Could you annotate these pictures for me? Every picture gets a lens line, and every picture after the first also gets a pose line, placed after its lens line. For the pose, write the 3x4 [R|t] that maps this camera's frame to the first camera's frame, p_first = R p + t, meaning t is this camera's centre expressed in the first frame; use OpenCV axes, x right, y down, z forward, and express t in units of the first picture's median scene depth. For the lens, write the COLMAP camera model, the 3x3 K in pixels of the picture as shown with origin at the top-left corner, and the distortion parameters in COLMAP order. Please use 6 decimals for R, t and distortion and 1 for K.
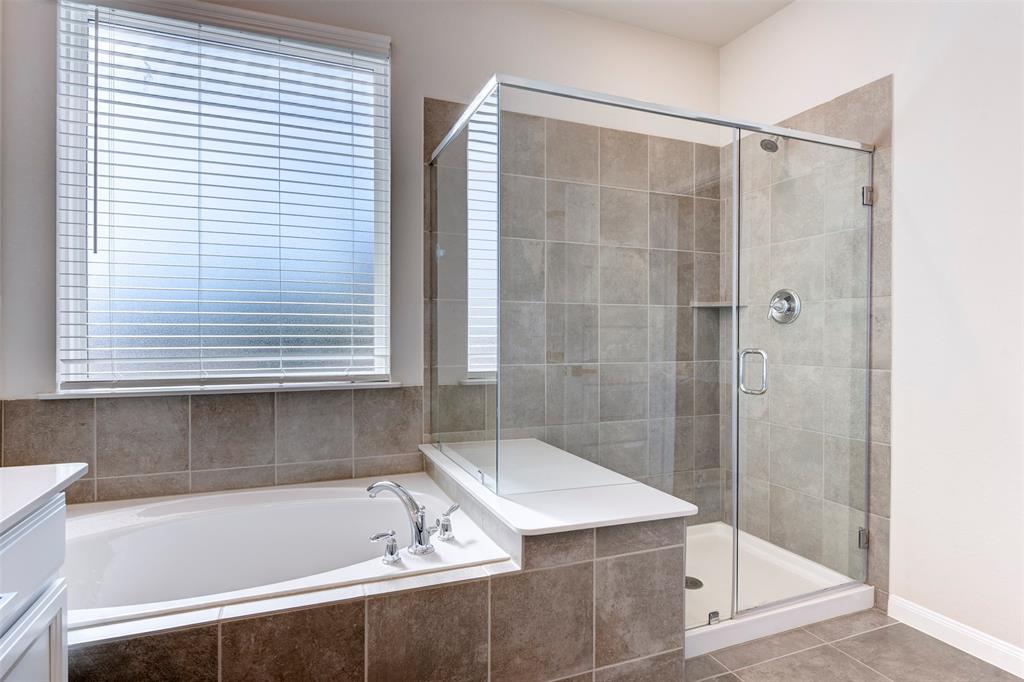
lens RADIAL K [[551.6, 0, 511.4], [0, 551.6, 343.5], [0, 0, 1]] dist [-0.008330, -0.000134]
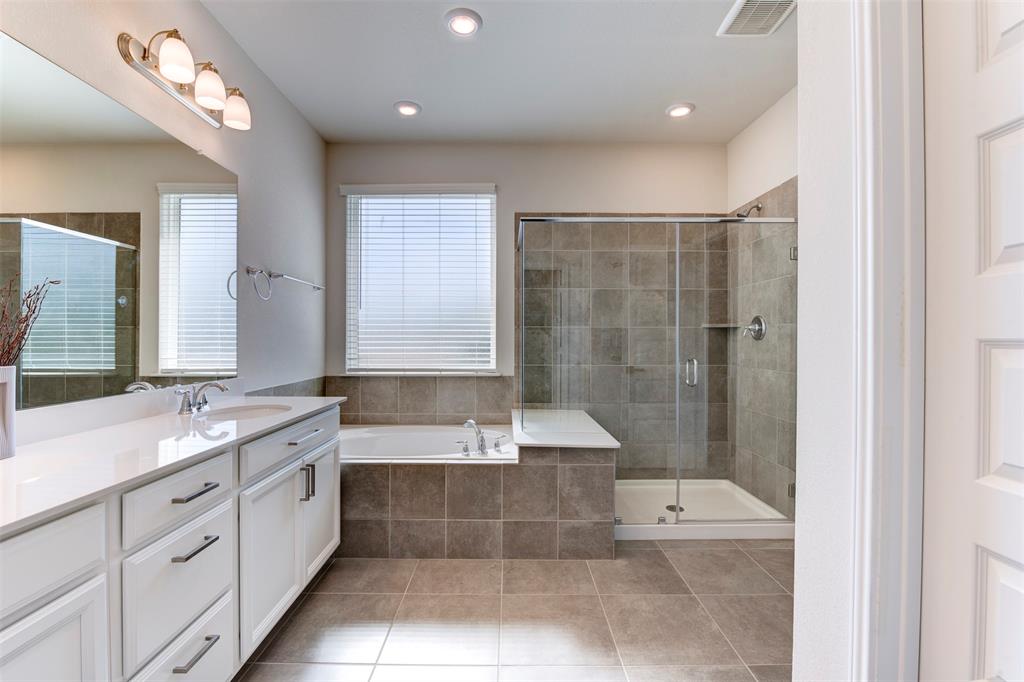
lens RADIAL K [[467.4, 0, 509.4], [0, 467.4, 342.0], [0, 0, 1]] dist [-0.010362, -0.002322]
pose [[0.926182, 0.002717, -0.377067, 0.435133], [-0.004810, 0.999978, -0.004610, -0.027490], [0.377046, 0.006083, 0.926174, -0.438422]]
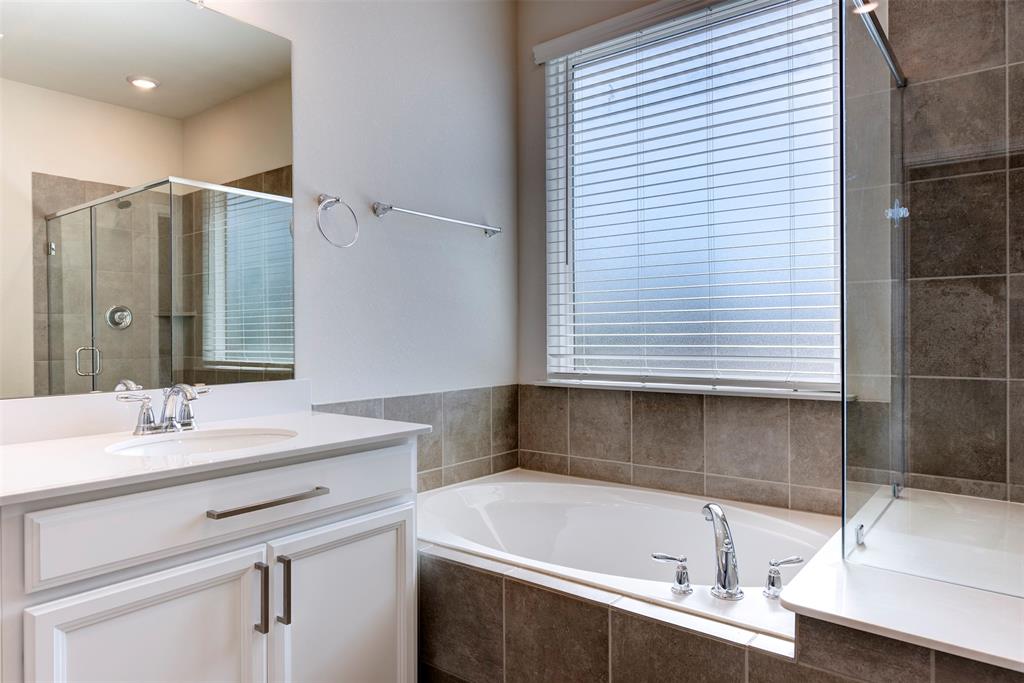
lens RADIAL K [[670.7, 0, 496.1], [0, 670.7, 343.5], [0, 0, 1]] dist [-0.005384, 0.003735]
pose [[0.476915, 0.006579, -0.878925, 0.397243], [-0.004186, 0.999978, 0.005214, -0.002014], [0.878940, 0.001193, 0.476932, 0.160025]]
